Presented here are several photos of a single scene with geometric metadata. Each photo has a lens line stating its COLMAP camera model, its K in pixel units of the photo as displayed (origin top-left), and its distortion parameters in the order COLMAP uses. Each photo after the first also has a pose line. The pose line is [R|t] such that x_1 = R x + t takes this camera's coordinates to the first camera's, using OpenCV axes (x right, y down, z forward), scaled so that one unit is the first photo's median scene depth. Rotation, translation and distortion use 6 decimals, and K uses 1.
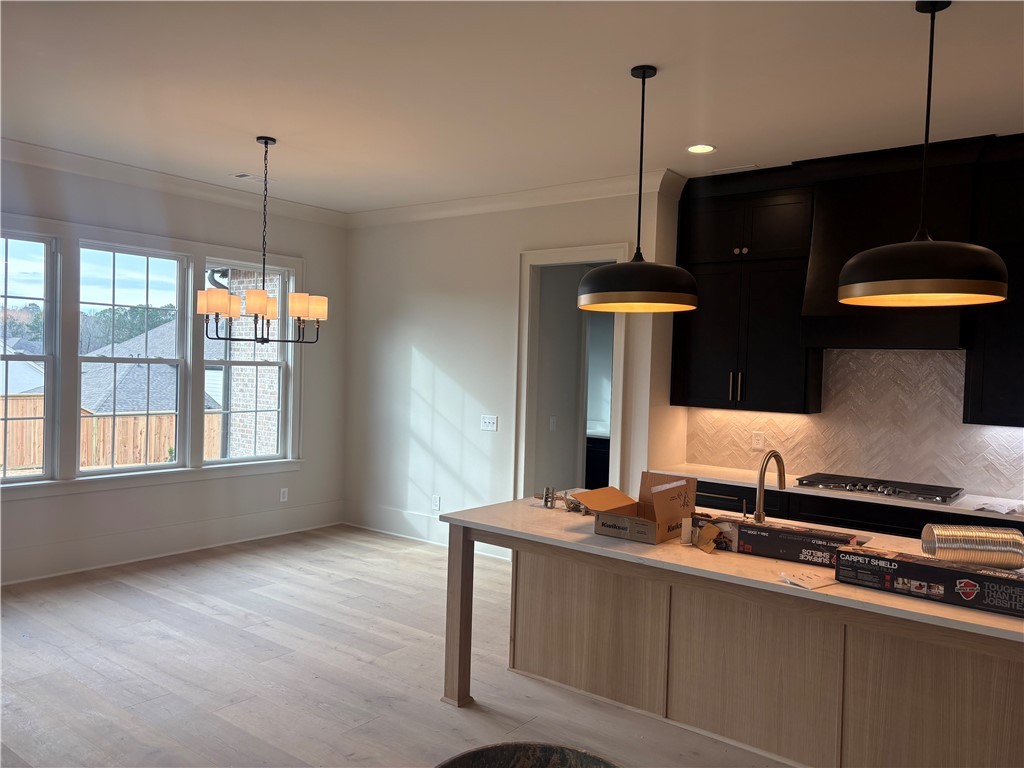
lens RADIAL K [[775.6, 0, 509.6], [0, 775.6, 393.2], [0, 0, 1]] dist [0.029753, -0.003203]
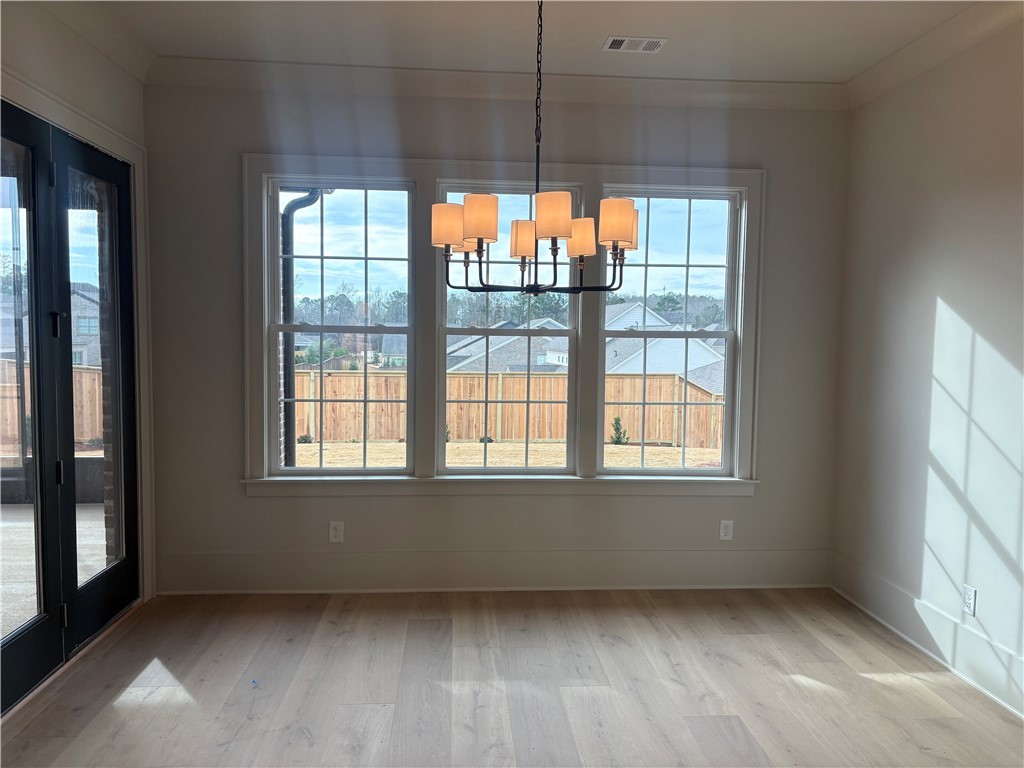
lens RADIAL K [[775.6, 0, 509.6], [0, 775.6, 393.2], [0, 0, 1]] dist [0.029753, -0.003203]
pose [[0.678782, 0.038233, -0.733344, 0.086000], [-0.021215, 0.999248, 0.032460, -0.006511], [0.734033, -0.006475, 0.679083, 0.493949]]
